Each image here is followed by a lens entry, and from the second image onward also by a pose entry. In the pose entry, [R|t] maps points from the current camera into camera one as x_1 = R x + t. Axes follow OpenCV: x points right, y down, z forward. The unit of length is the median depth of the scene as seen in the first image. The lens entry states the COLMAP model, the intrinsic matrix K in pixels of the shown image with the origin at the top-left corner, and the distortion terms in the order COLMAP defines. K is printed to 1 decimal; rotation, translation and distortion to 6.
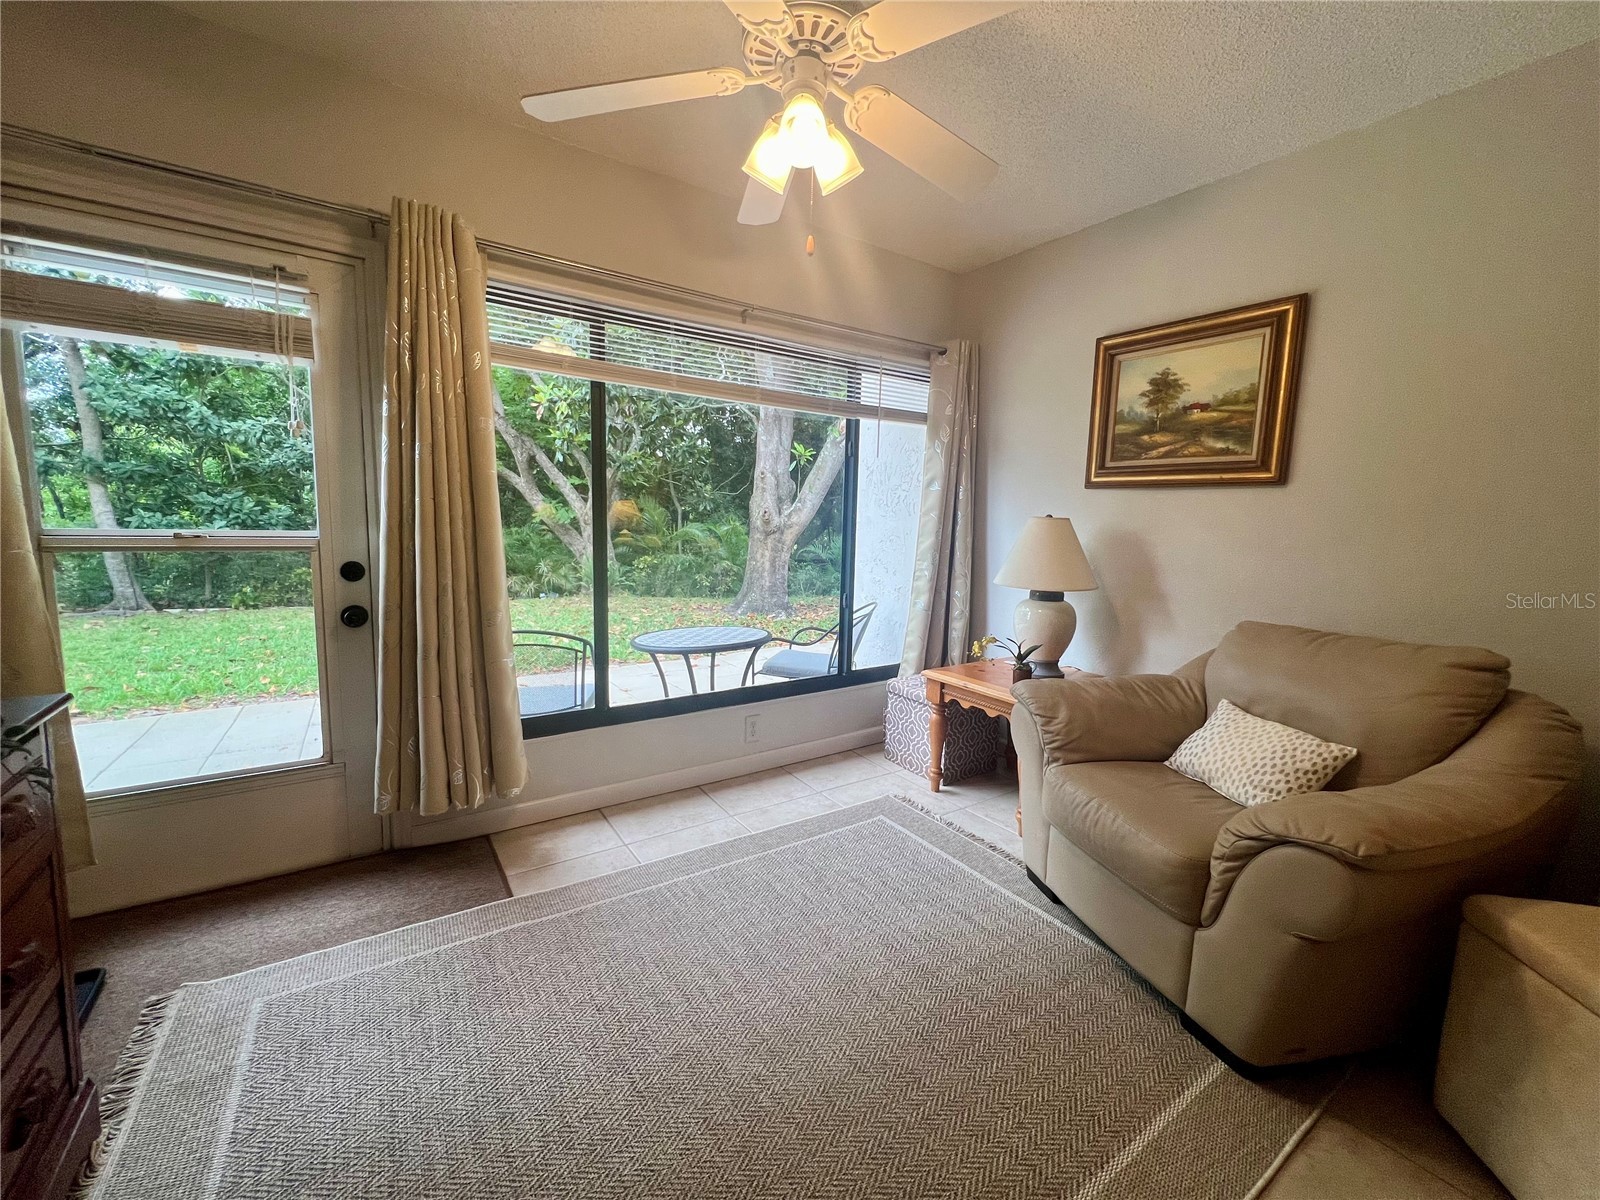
lens RADIAL K [[649.8, 0, 803.1], [0, 649.8, 592.7], [0, 0, 1]] dist [0.003147, -0.000053]
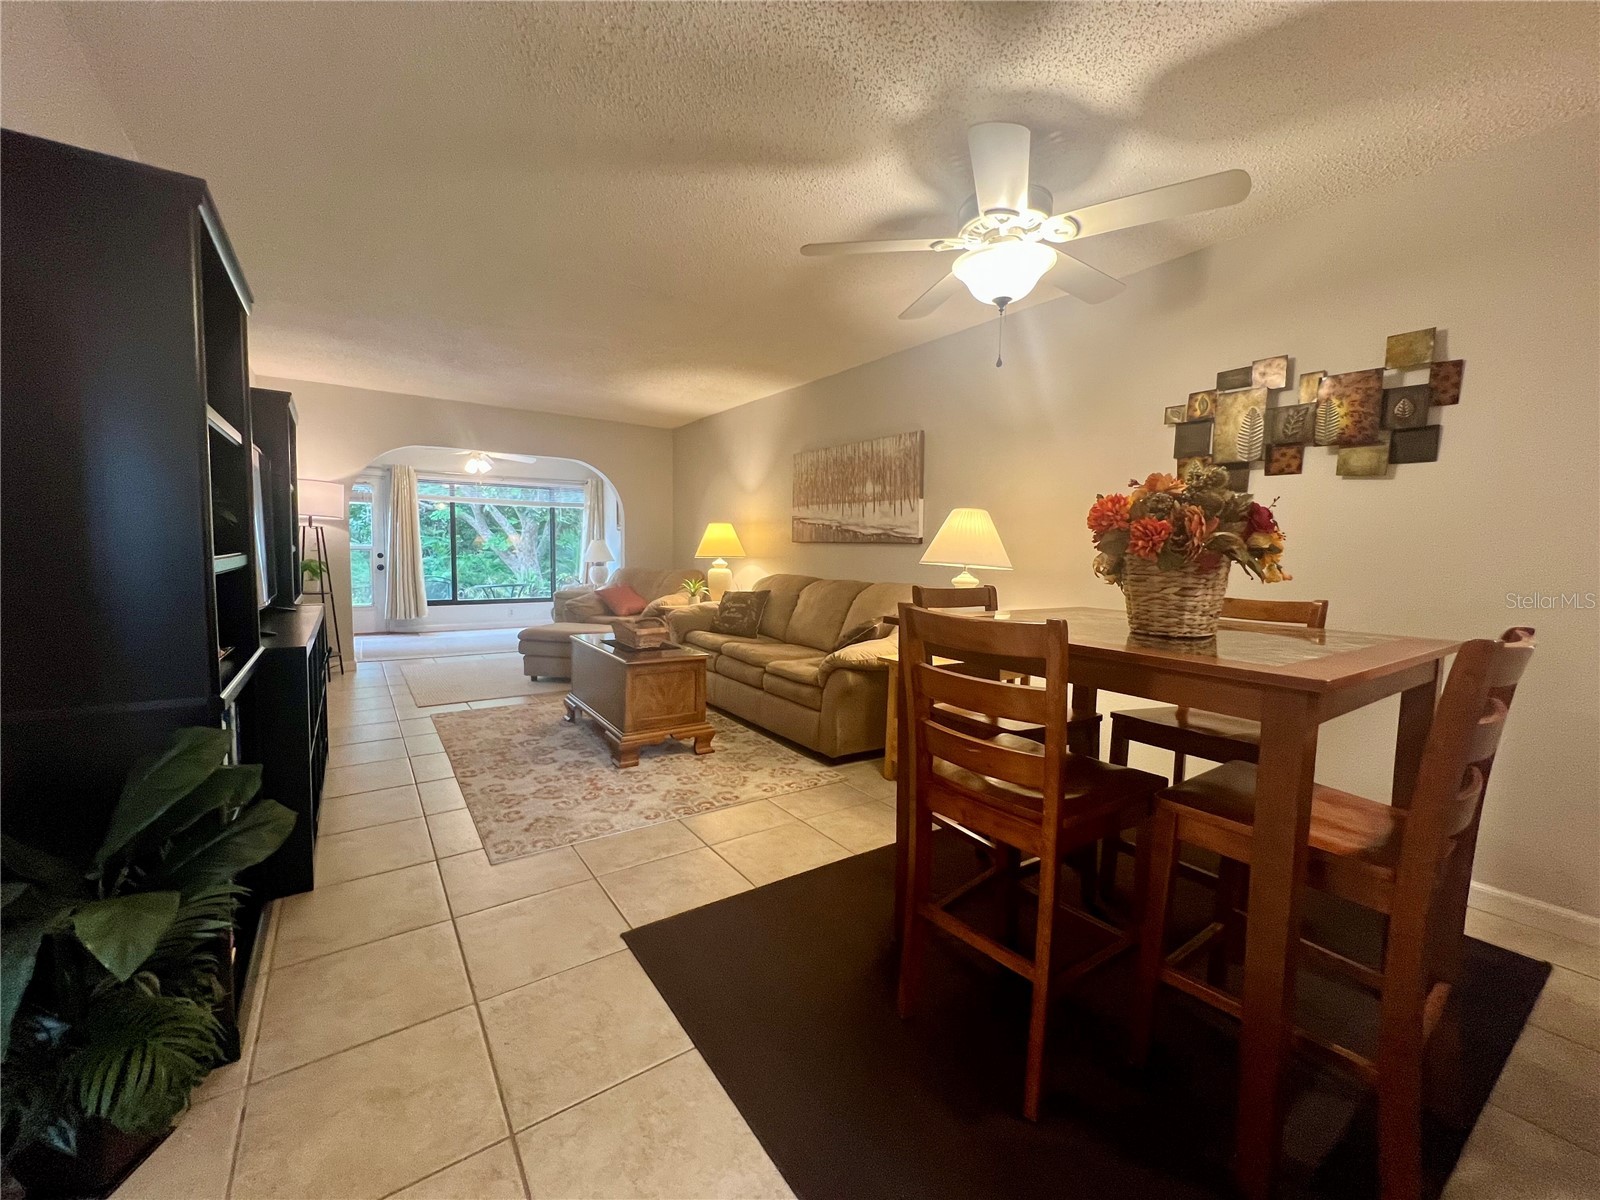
lens RADIAL K [[649.8, 0, 794.7], [0, 649.8, 597.2], [0, 0, 1]] dist [0.003147, -0.000053]
pose [[0.999989, -0.003477, 0.003108, 1.709385], [0.003604, 0.999125, -0.041671, 0.375370], [-0.002960, 0.041682, 0.999127, -2.785110]]
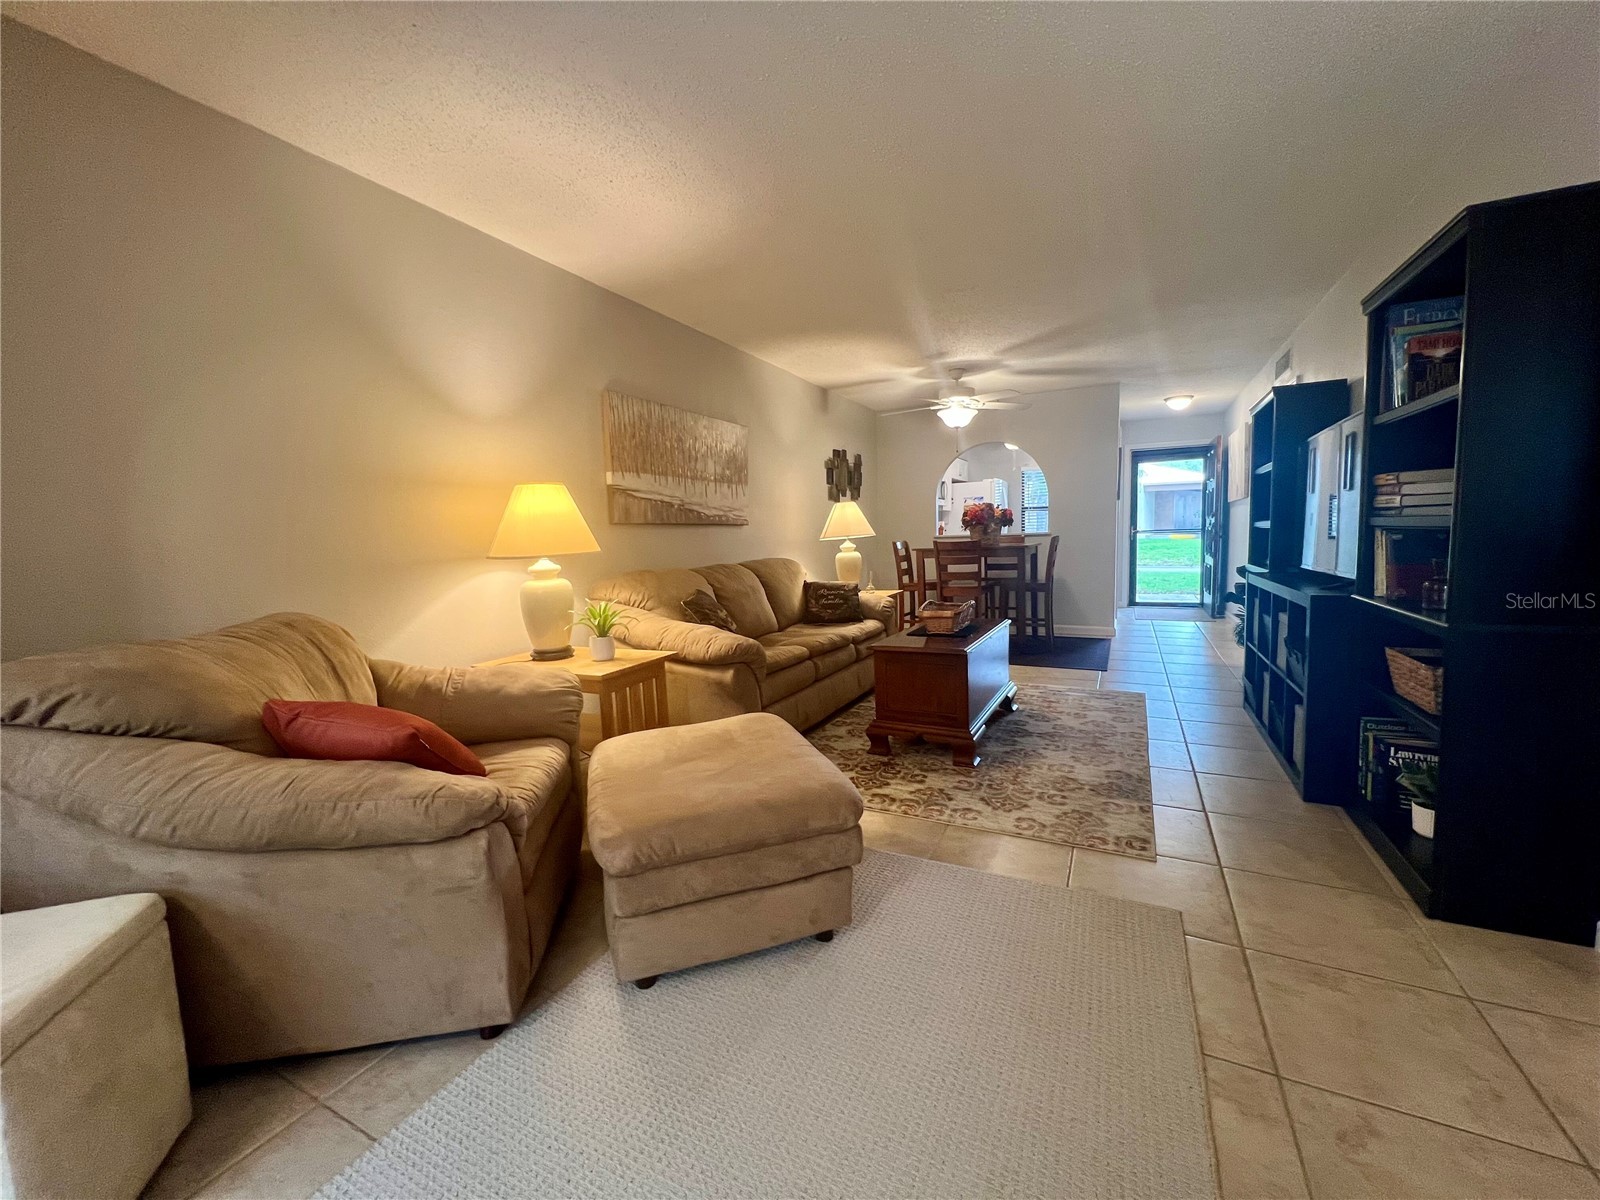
lens RADIAL K [[649.8, 0, 793.7], [0, 649.8, 601.1], [0, 0, 1]] dist [0.003147, -0.000053]
pose [[-0.485707, -0.103545, 0.867967, -2.604510], [0.114961, 0.976768, 0.180856, -0.577794], [-0.866529, 0.187626, -0.462520, 4.649745]]
